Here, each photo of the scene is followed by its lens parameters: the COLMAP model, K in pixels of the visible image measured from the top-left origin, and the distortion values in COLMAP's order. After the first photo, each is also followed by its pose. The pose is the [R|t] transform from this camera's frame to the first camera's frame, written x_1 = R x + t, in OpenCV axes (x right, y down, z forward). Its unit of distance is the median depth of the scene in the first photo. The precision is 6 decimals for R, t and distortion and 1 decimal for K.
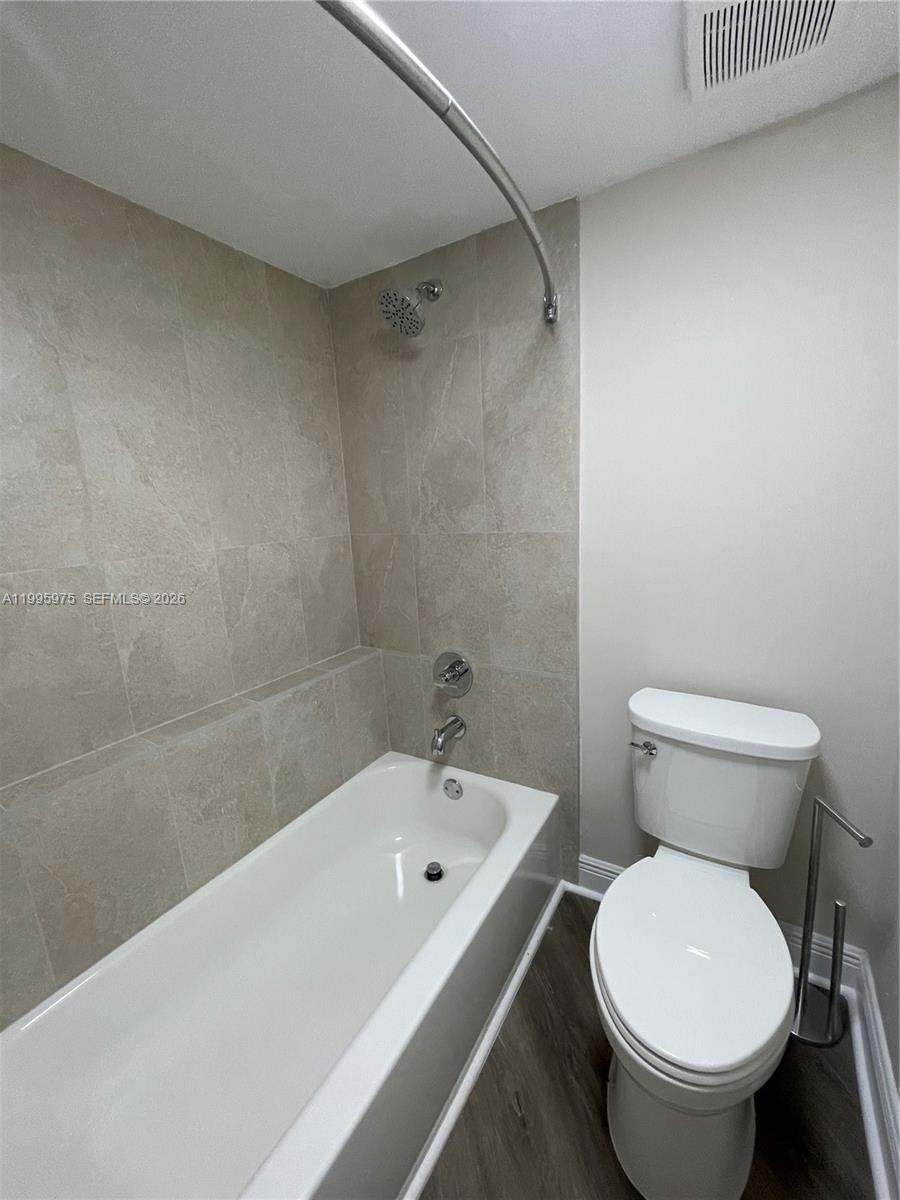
lens RADIAL K [[484.0, 0, 446.6], [0, 484.0, 602.5], [0, 0, 1]] dist [-0.003410, 0.000152]
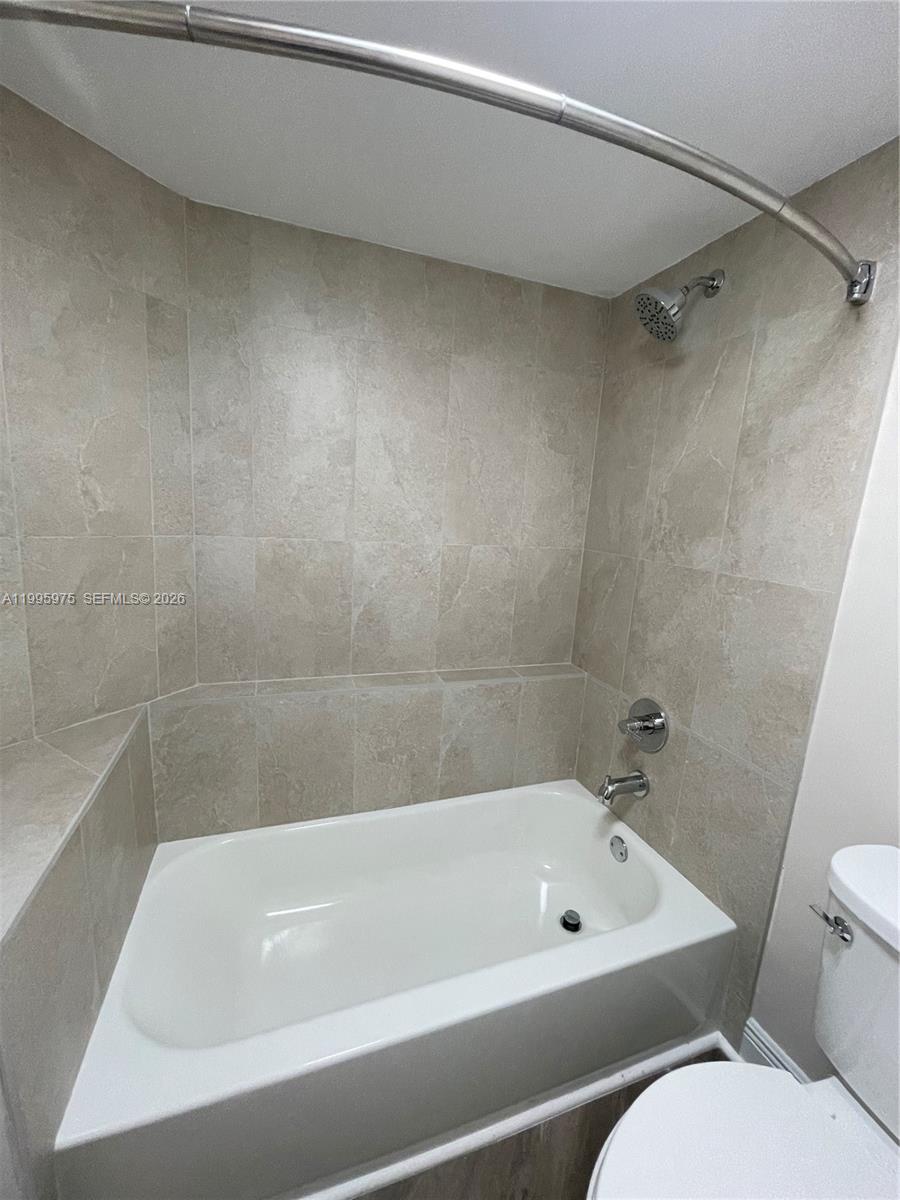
lens RADIAL K [[484.0, 0, 446.6], [0, 484.0, 602.5], [0, 0, 1]] dist [-0.003410, 0.000152]
pose [[0.775976, 0.217761, -0.591981, 0.221088], [-0.223032, 0.972613, 0.065423, -0.045973], [0.590015, 0.081264, 0.803292, 0.076410]]
